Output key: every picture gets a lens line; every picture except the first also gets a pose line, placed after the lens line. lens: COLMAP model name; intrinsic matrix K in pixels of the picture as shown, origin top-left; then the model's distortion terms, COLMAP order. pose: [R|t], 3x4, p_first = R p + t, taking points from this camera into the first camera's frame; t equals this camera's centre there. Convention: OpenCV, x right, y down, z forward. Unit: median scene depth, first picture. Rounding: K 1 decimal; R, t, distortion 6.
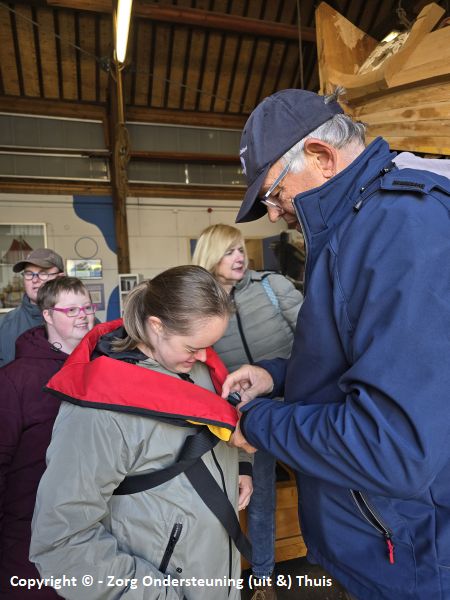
lens RADIAL K [[402.1, 0, 247.8], [0, 402.1, 305.5], [0, 0, 1]] dist [0.029916, -0.018708]
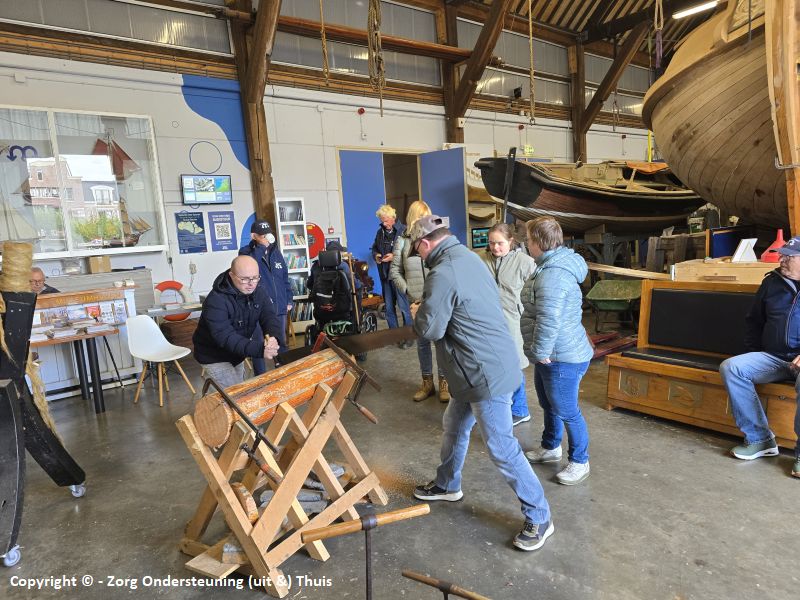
lens RADIAL K [[536.1, 0, 401.1], [0, 536.1, 310.7], [0, 0, 1]] dist [0.029916, -0.018708]
pose [[0.934801, -0.061463, 0.349814, -0.429946], [0.019405, 0.992280, 0.122488, 0.007522], [-0.354642, -0.107714, 0.928777, 0.019470]]
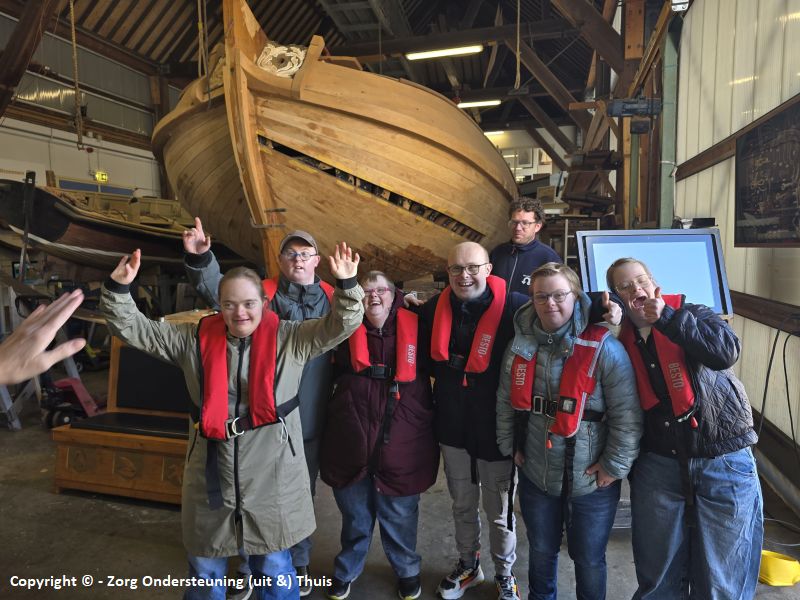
lens RADIAL K [[536.1, 0, 407.3], [0, 536.1, 305.2], [0, 0, 1]] dist [0.029916, -0.018708]
pose [[0.545093, -0.043550, 0.837244, -0.284484], [-0.011157, 0.998185, 0.059185, -0.011317], [-0.838301, -0.041603, 0.543617, -0.049404]]
